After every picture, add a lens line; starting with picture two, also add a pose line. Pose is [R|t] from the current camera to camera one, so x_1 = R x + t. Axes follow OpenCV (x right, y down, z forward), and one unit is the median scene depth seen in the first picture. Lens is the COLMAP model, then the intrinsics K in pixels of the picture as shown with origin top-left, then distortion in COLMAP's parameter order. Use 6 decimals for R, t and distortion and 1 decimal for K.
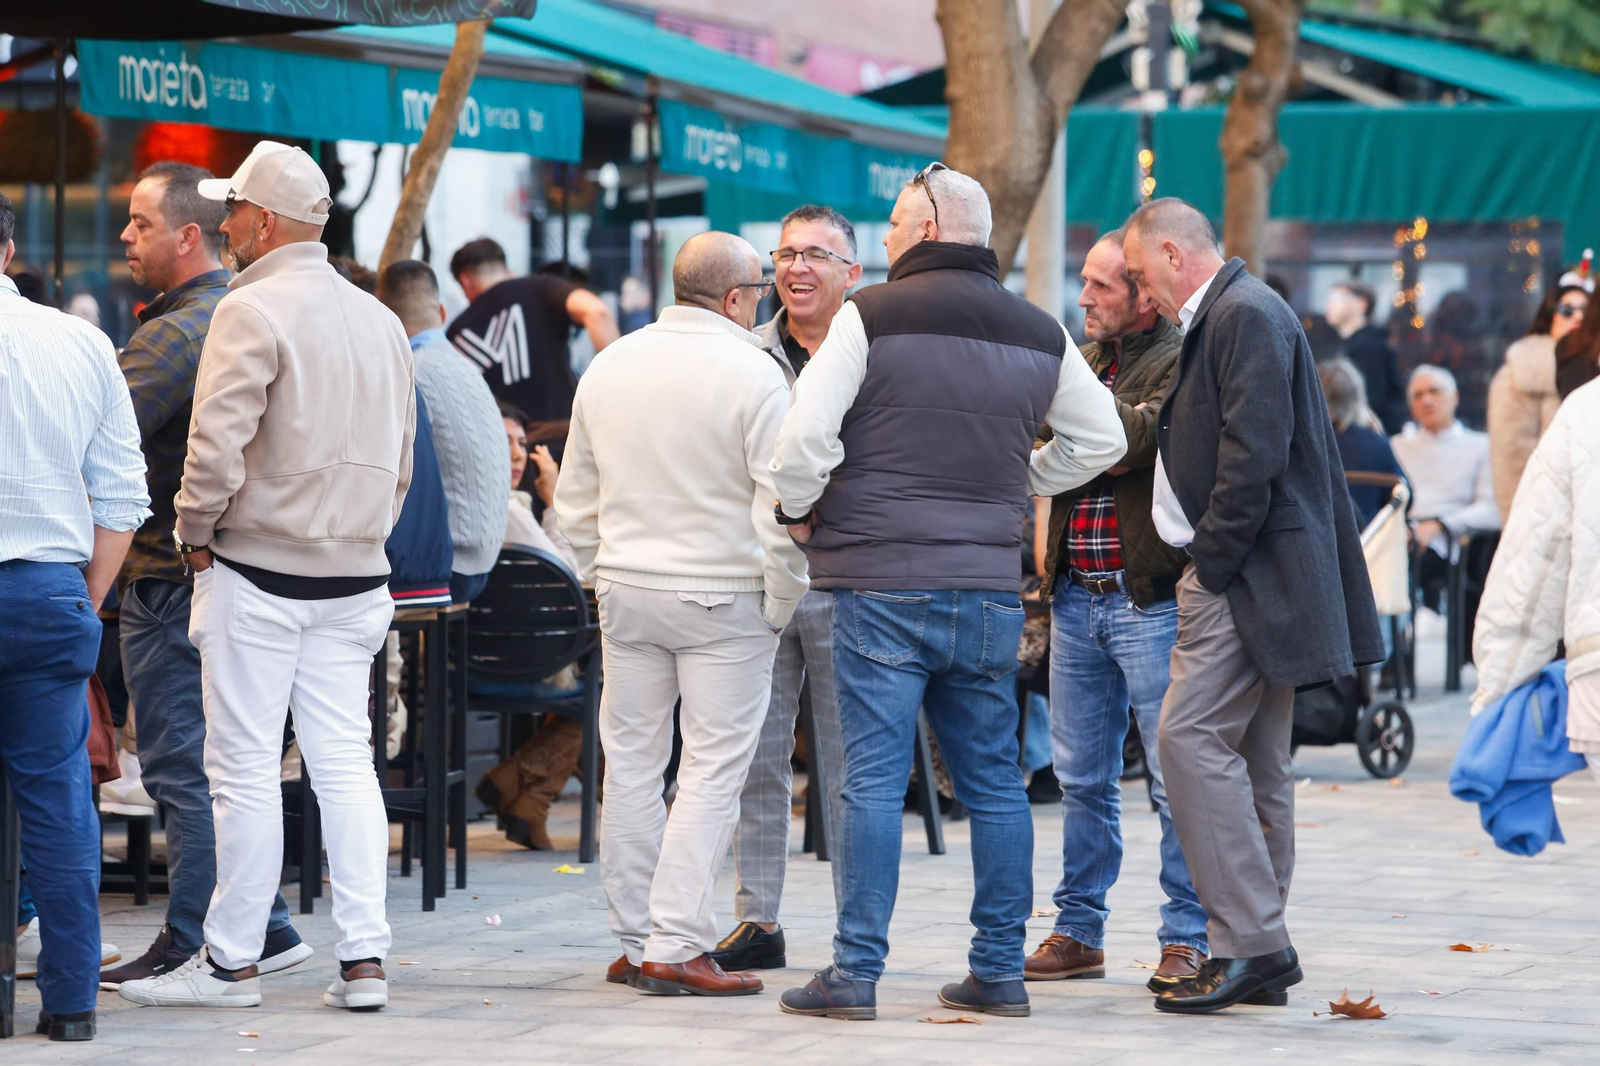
lens RADIAL K [[9026.8, 0, 800.0], [0, 9026.8, 533.1], [0, 0, 1]] dist [0.459459, 0.000000]
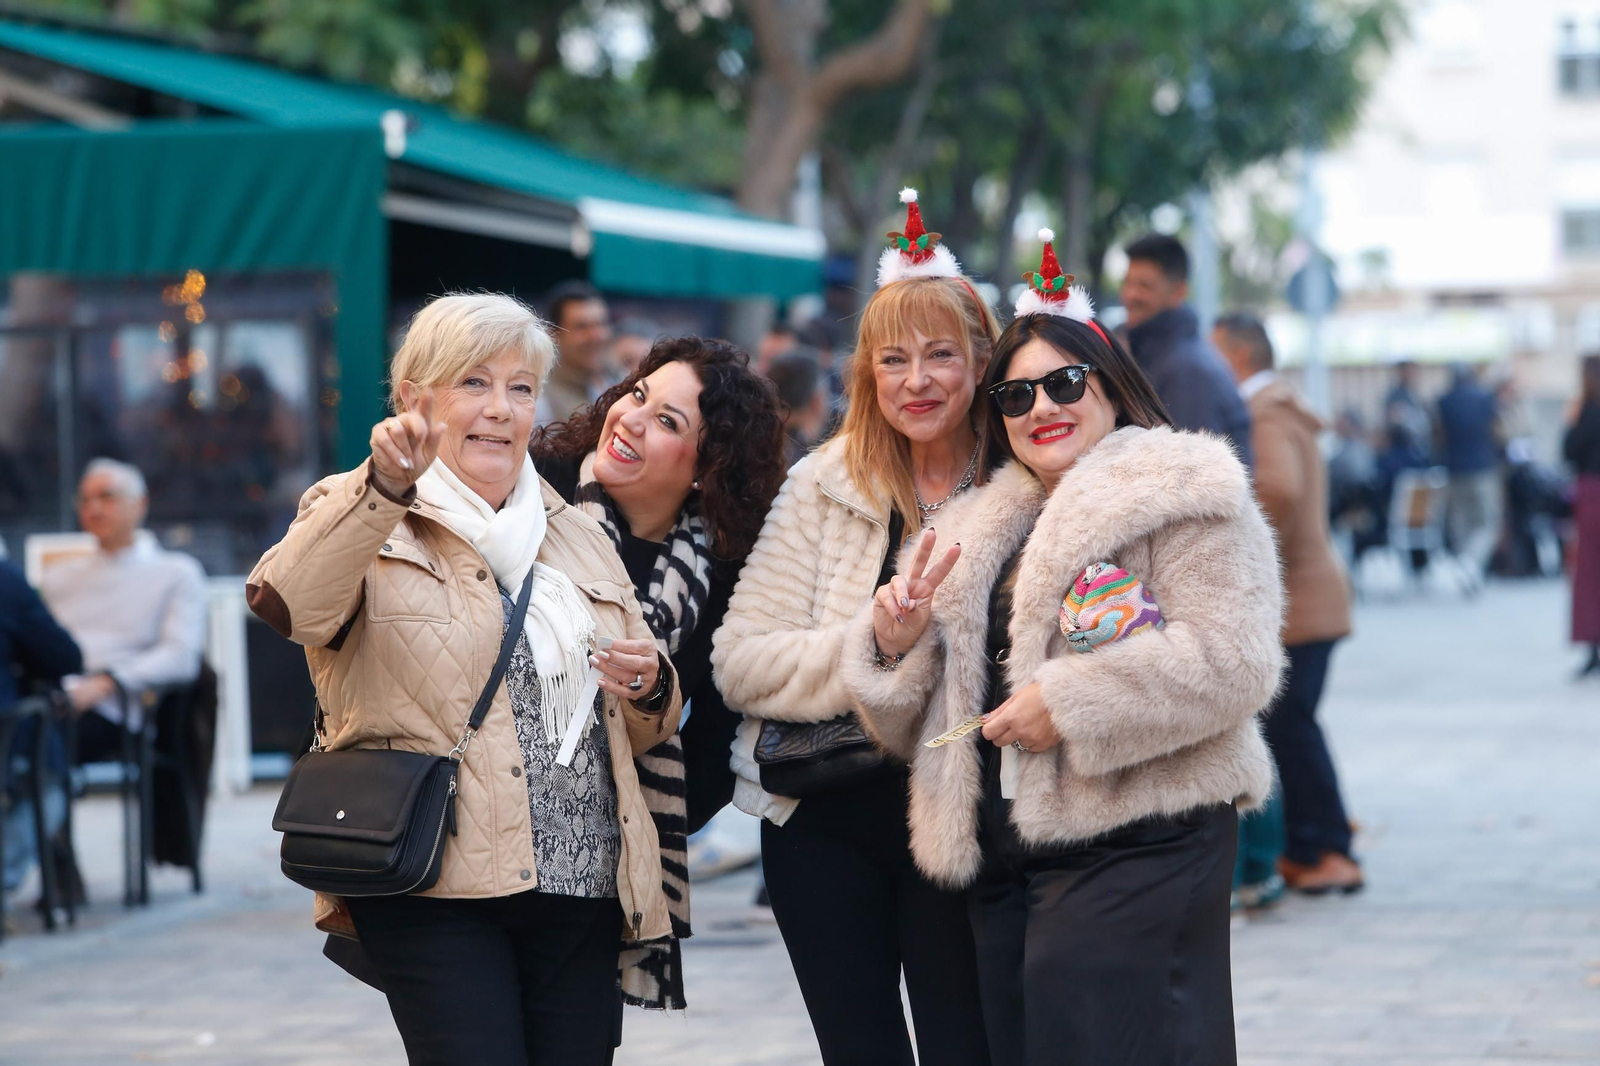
lens RADIAL K [[9287.2, 0, 800.0], [0, 9287.2, 533.0], [0, 0, 1]] dist [-0.521131, 0.000000]
pose [[0.993567, -0.013854, 0.112394, 0.029805], [0.014674, 0.999871, -0.006480, -0.005176], [-0.112290, 0.008087, 0.993643, 0.170258]]
